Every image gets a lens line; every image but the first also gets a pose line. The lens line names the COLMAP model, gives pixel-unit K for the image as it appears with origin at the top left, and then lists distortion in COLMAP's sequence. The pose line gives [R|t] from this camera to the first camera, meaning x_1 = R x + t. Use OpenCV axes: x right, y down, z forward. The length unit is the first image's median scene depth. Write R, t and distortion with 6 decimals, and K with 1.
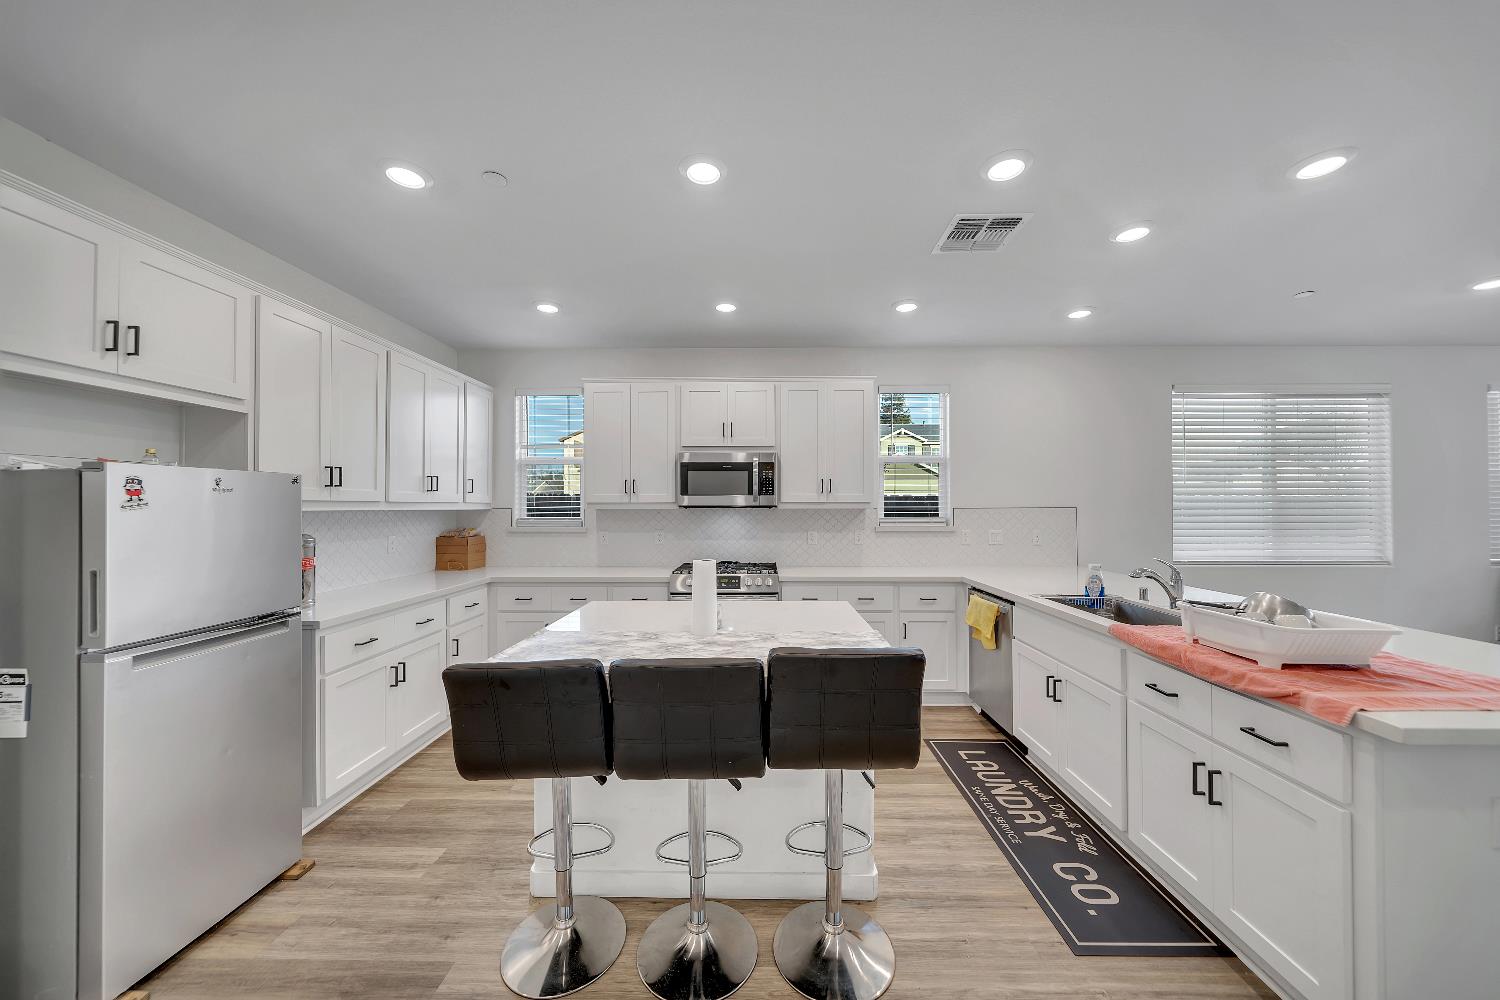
lens RADIAL K [[515.6, 0, 751.5], [0, 515.6, 500.9], [0, 0, 1]] dist [-0.004695, -0.000059]
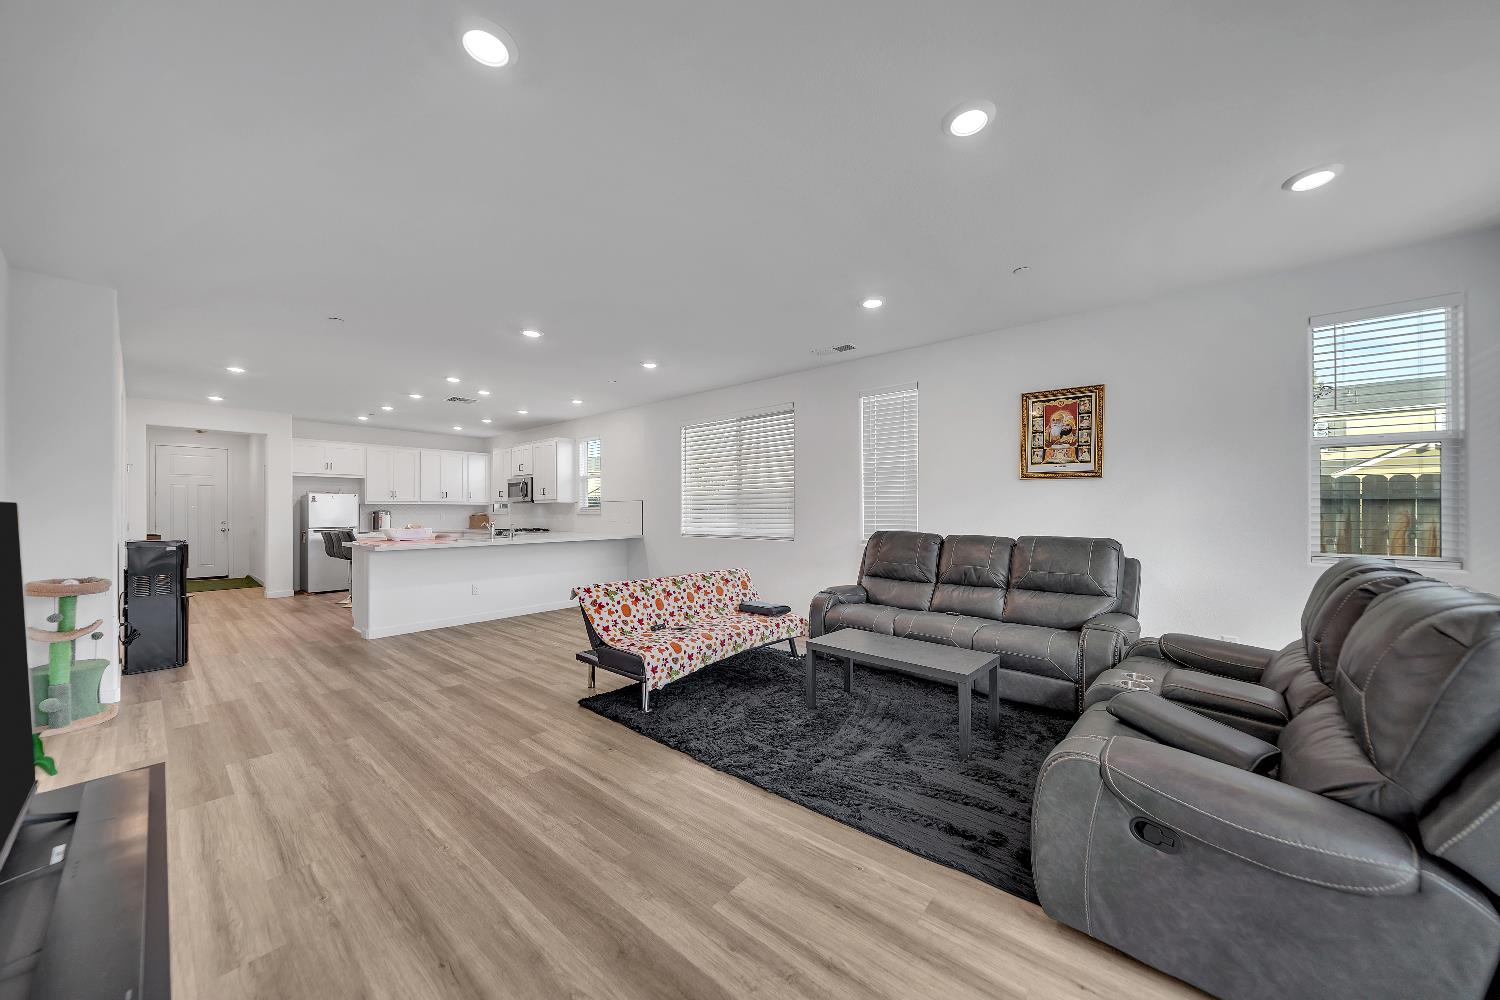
lens RADIAL K [[520.3, 0, 755.5], [0, 520.3, 511.6], [0, 0, 1]] dist [-0.001499, -0.000037]
pose [[0.775938, -0.001203, -0.630808, 2.353208], [0.008556, 0.999926, 0.008617, 0.043916], [0.630751, -0.012084, 0.775891, -0.116119]]
